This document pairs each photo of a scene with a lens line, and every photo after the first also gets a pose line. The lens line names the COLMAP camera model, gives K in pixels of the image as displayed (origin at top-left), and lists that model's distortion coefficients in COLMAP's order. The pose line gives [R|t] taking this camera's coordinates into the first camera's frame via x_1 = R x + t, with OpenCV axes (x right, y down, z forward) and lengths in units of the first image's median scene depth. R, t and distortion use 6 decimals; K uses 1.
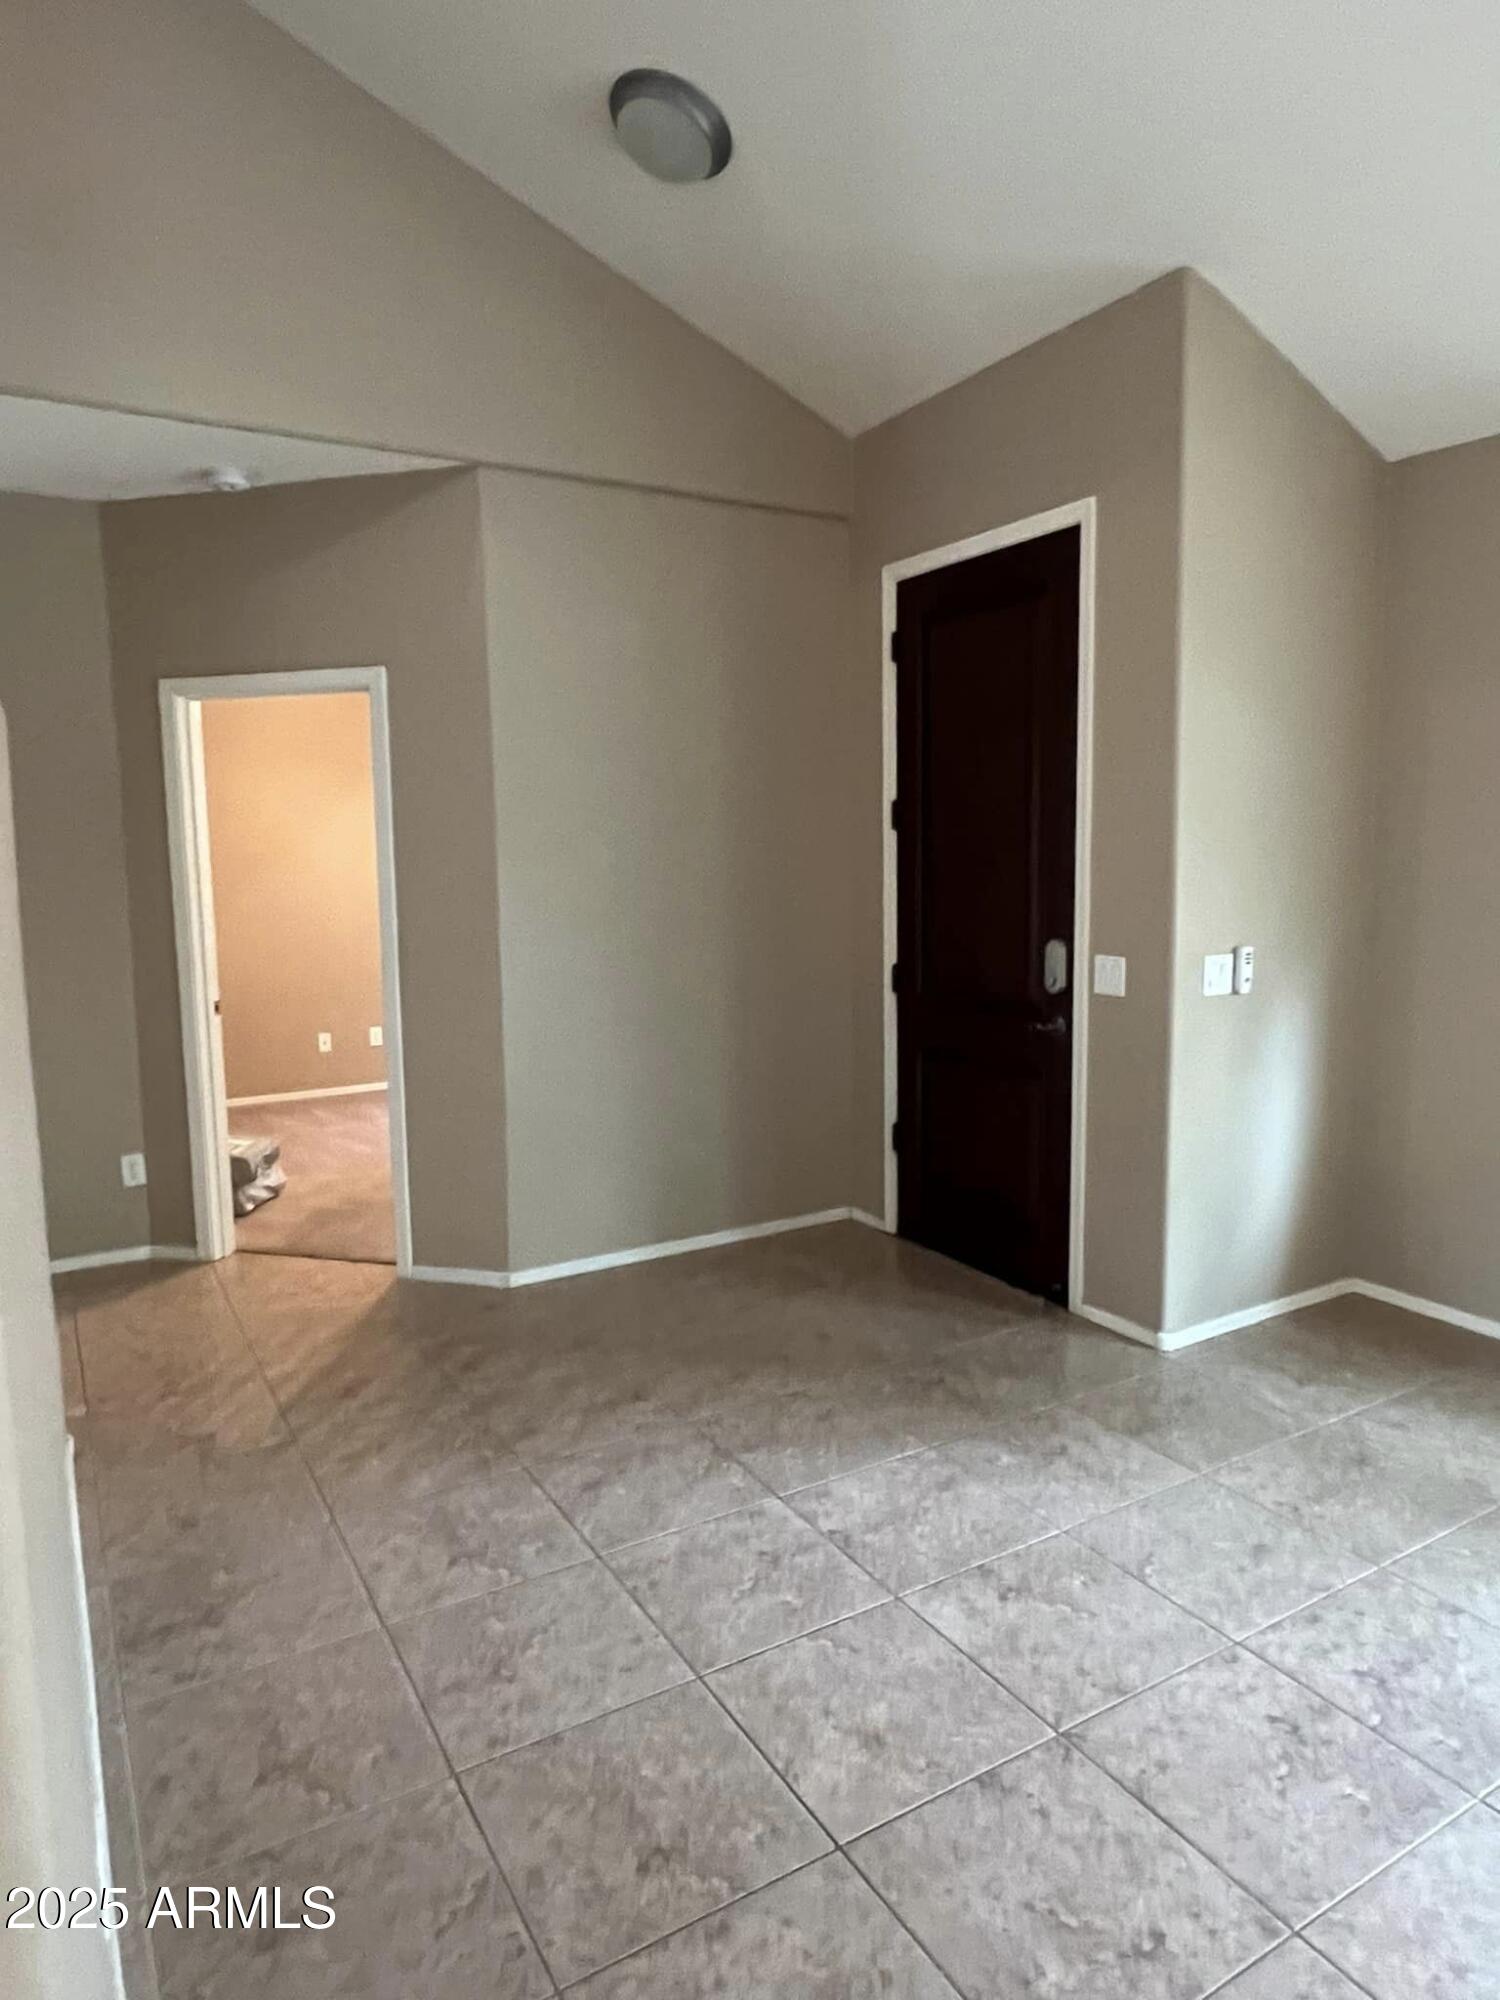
lens RADIAL K [[1238.2, 0, 765.2], [0, 1238.2, 994.8], [0, 0, 1]] dist [-0.003067, -0.001525]
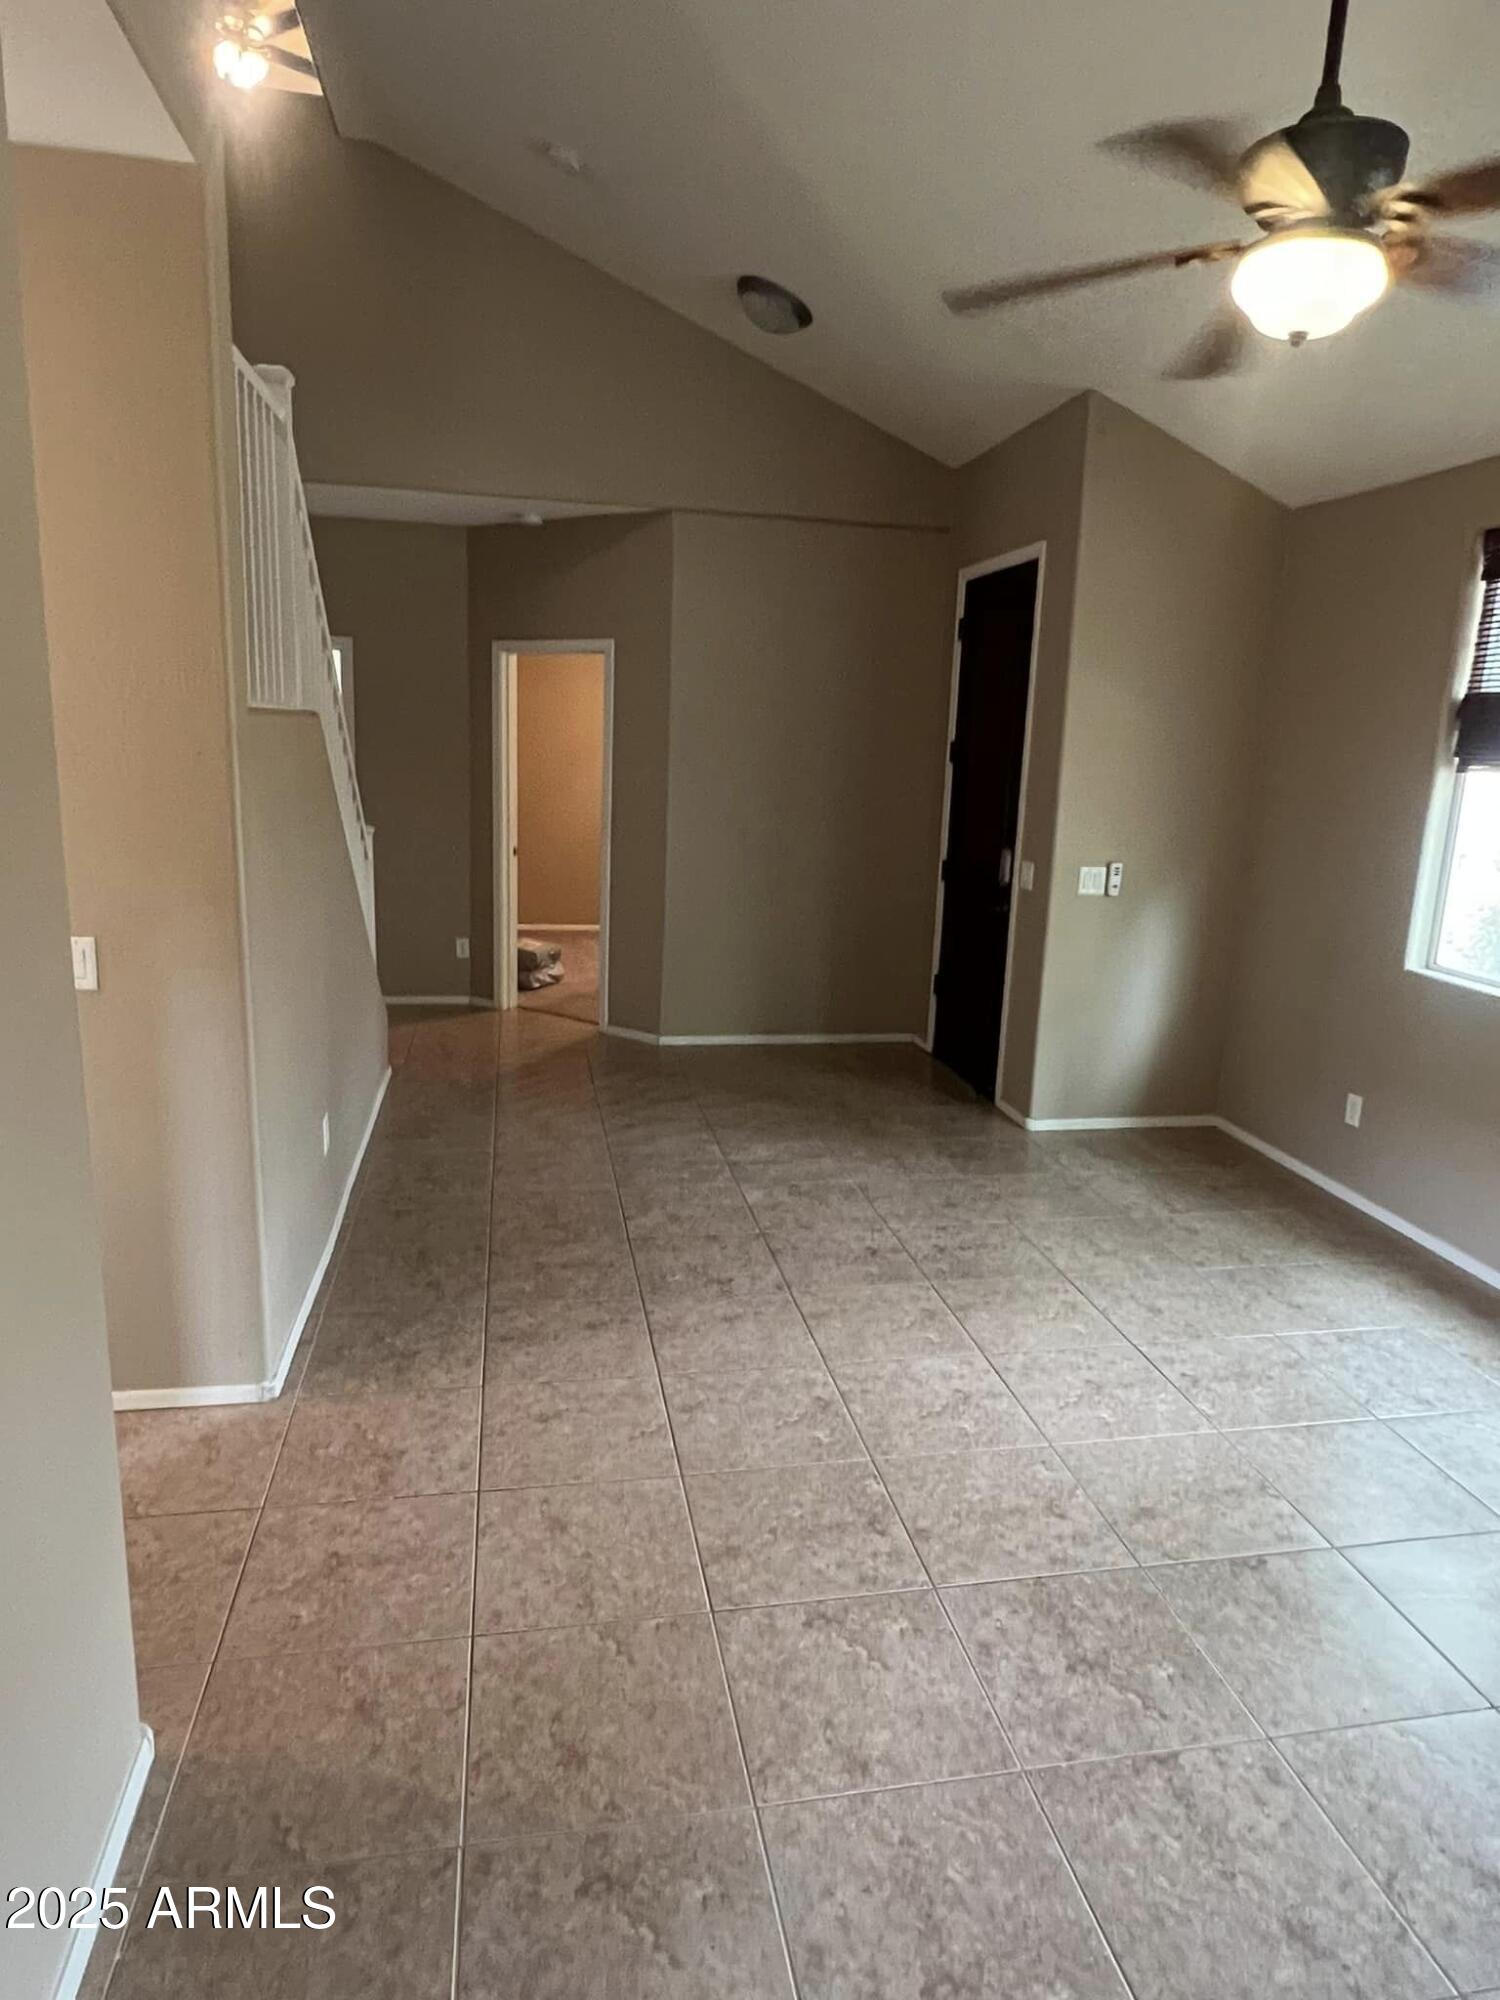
lens RADIAL K [[1244.6, 0, 773.7], [0, 1244.6, 1003.6], [0, 0, 1]] dist [0.018537, -0.002794]
pose [[0.940764, 0.120580, -0.316897, 0.488154], [-0.092374, 0.990422, 0.102626, 0.010910], [0.326236, -0.067274, 0.942891, -0.502241]]
